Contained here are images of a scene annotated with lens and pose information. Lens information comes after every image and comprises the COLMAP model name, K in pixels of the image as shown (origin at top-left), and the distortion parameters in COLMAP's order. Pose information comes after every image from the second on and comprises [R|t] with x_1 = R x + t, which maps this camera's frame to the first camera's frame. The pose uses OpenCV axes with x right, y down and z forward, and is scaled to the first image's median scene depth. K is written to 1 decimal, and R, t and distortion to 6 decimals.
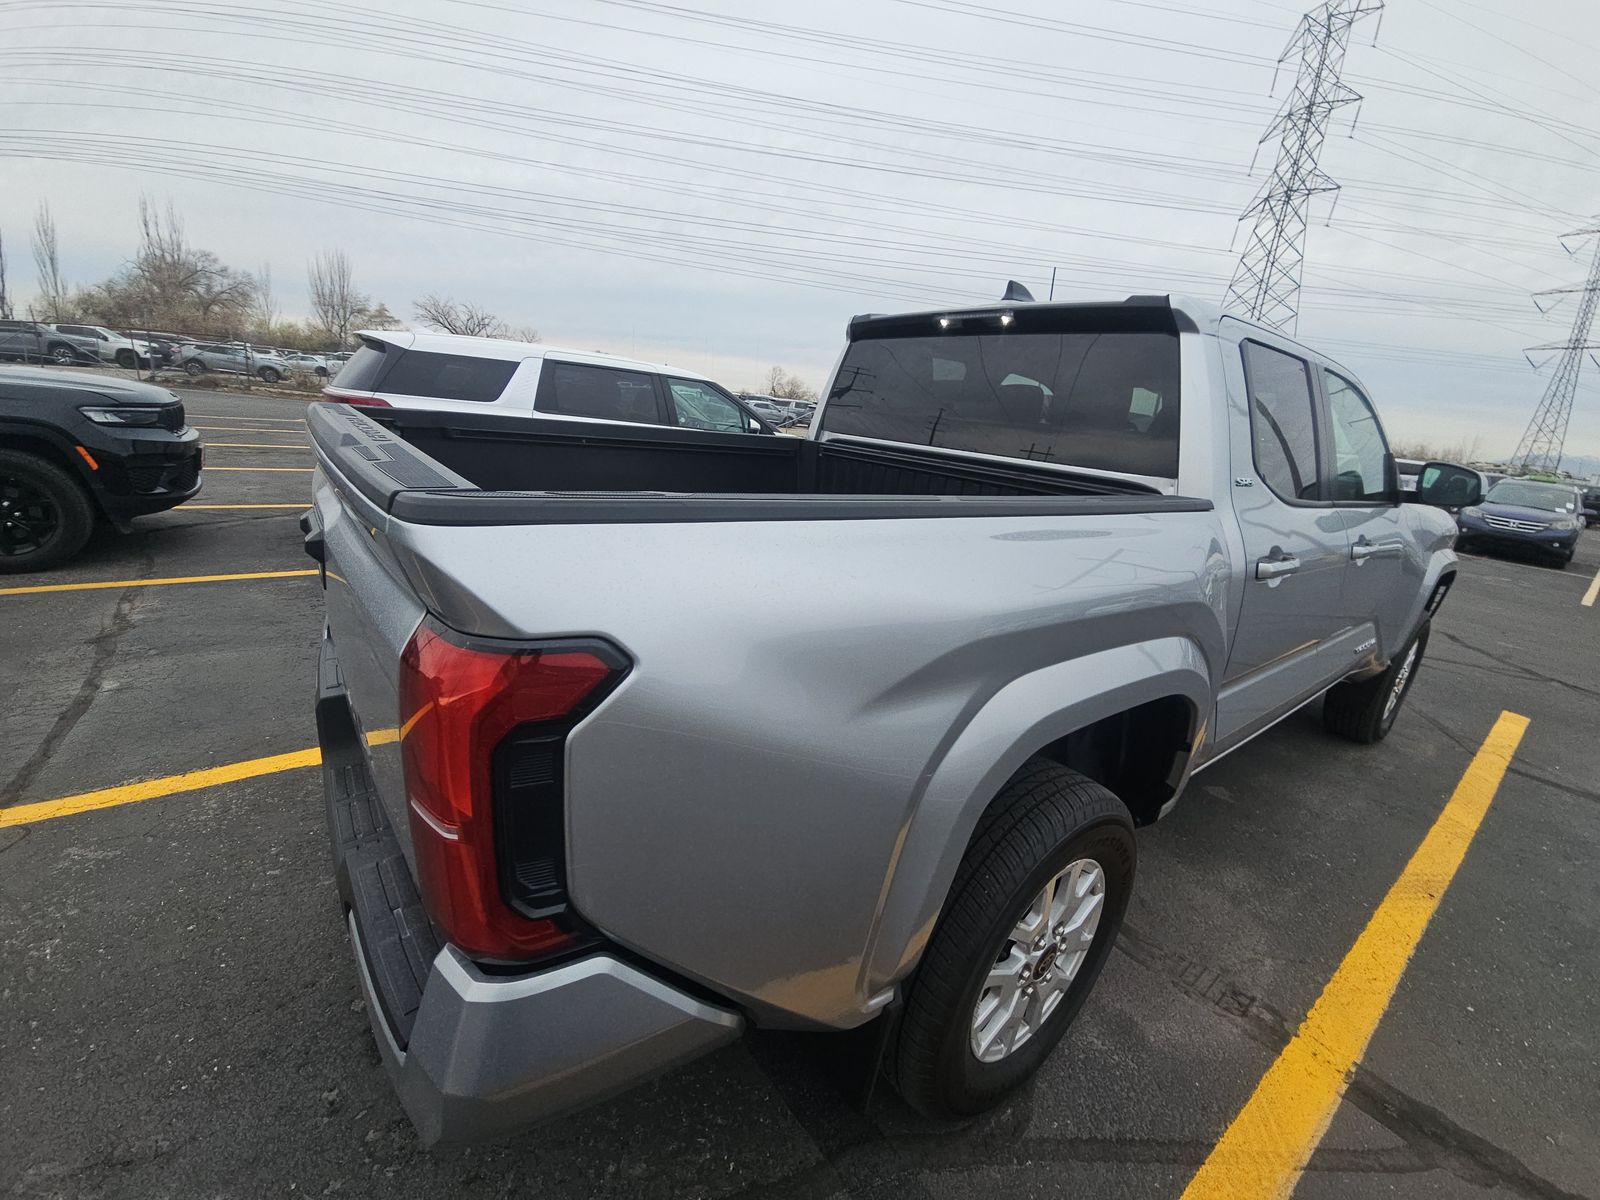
lens RADIAL K [[653.2, 0, 800.3], [0, 653.2, 605.1], [0, 0, 1]] dist [0.002650, -0.004855]
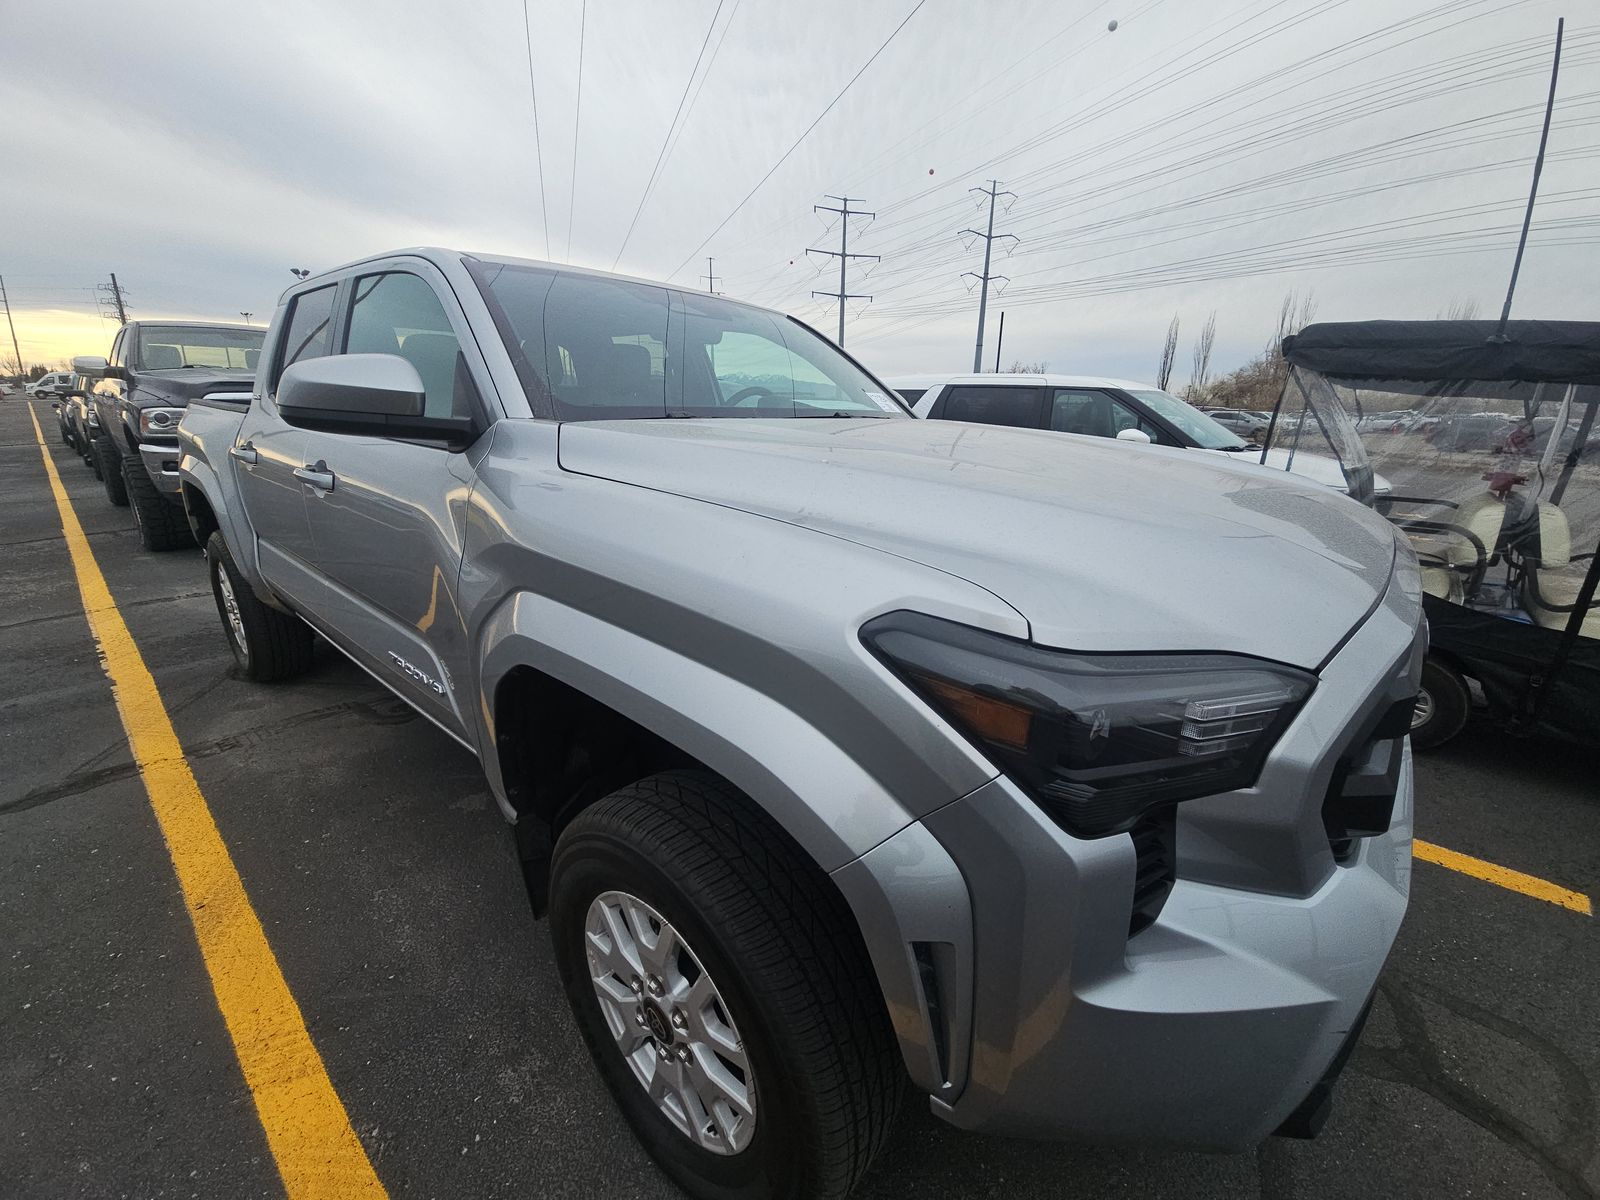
lens RADIAL K [[653.2, 0, 799.7], [0, 653.2, 594.1], [0, 0, 1]] dist [0.002650, -0.004855]
pose [[0.205171, 0.202688, -0.957508, 1.836201], [-0.310536, 0.941253, 0.132707, -0.240696], [0.928155, 0.270113, 0.256060, 1.400924]]
